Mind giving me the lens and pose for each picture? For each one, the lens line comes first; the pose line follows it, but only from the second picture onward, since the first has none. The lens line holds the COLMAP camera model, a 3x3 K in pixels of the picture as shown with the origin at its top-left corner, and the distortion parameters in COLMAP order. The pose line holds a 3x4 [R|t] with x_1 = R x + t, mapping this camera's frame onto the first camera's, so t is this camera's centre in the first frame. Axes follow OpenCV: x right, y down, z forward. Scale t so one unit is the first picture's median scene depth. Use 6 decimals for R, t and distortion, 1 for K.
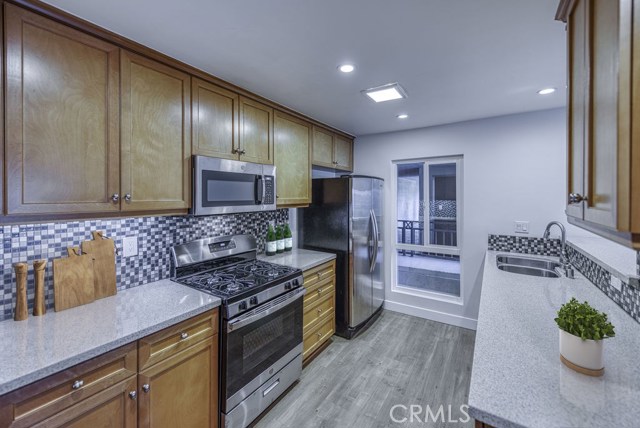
lens RADIAL K [[258.2, 0, 316.8], [0, 258.2, 195.9], [0, 0, 1]] dist [0.000168, -0.000040]
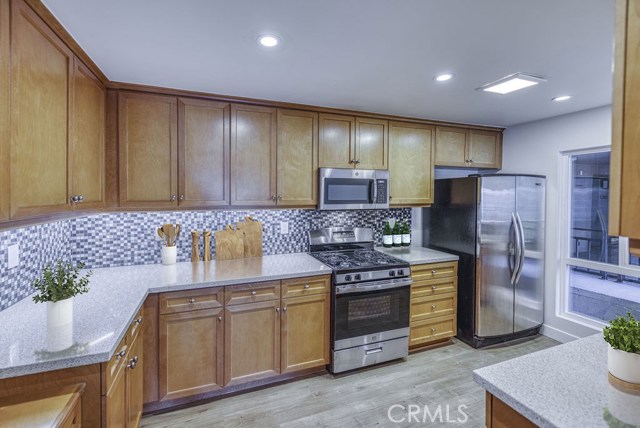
lens RADIAL K [[258.2, 0, 316.8], [0, 258.2, 195.9], [0, 0, 1]] dist [0.000168, -0.000040]
pose [[0.829766, 0.006556, -0.558072, 0.219730], [-0.004301, 0.999976, 0.005351, -0.006919], [0.558094, -0.002040, 0.829775, -0.140204]]
